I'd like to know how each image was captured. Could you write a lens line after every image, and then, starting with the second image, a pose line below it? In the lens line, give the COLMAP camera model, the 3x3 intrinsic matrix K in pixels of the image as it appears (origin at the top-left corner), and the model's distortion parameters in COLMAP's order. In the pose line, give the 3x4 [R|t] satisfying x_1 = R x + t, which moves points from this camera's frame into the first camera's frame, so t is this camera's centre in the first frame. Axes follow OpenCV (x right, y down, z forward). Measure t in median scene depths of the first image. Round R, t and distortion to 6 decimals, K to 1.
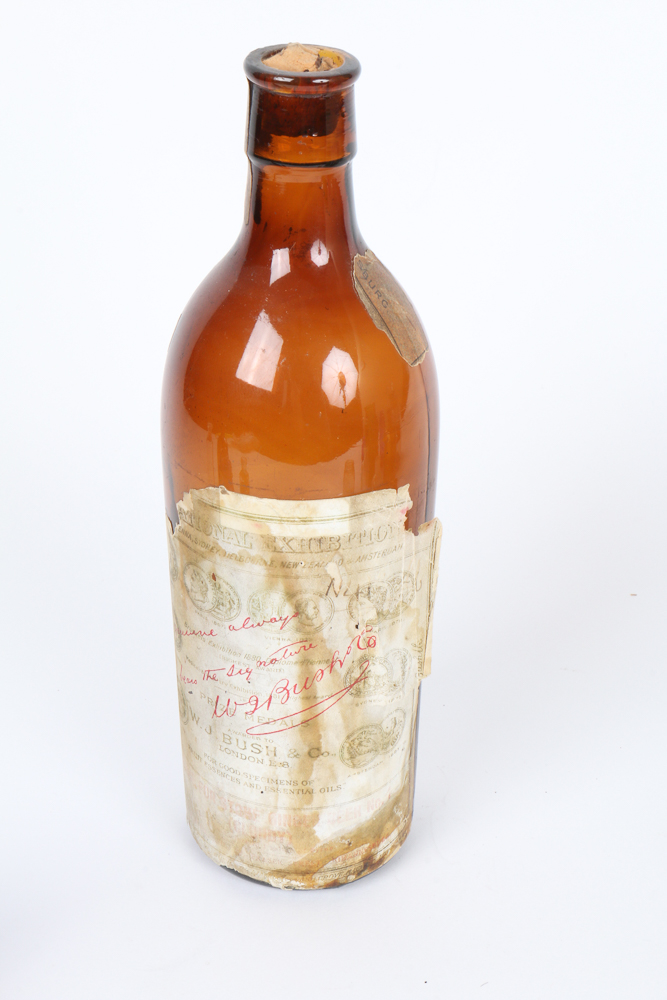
lens RADIAL K [[1883.6, 0, 333.5], [0, 1883.6, 500.0], [0, 0, 1]] dist [0.045720, 0.142593]
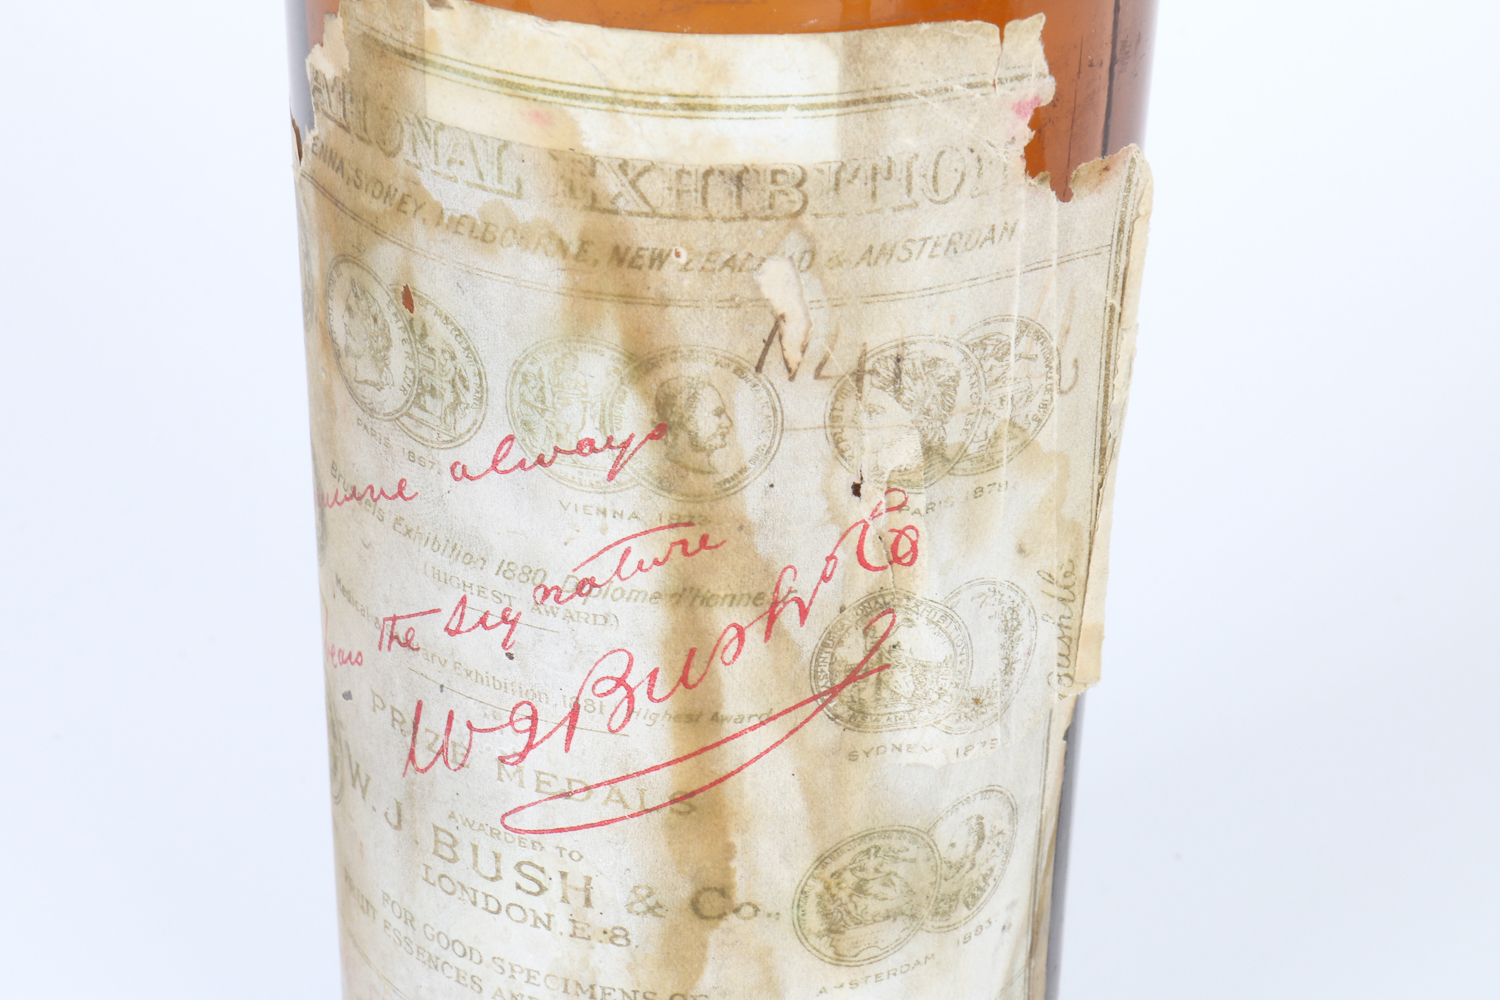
lens RADIAL K [[4264.0, 0, 750.0], [0, 4264.0, 500.0], [0, 0, 1]] dist [0.022321, 1.017737]
pose [[0.994237, 0.062202, -0.087309, 0.056050], [-0.064754, 0.997544, -0.026705, 0.088450], [0.085434, 0.032205, 0.995823, 0.299872]]
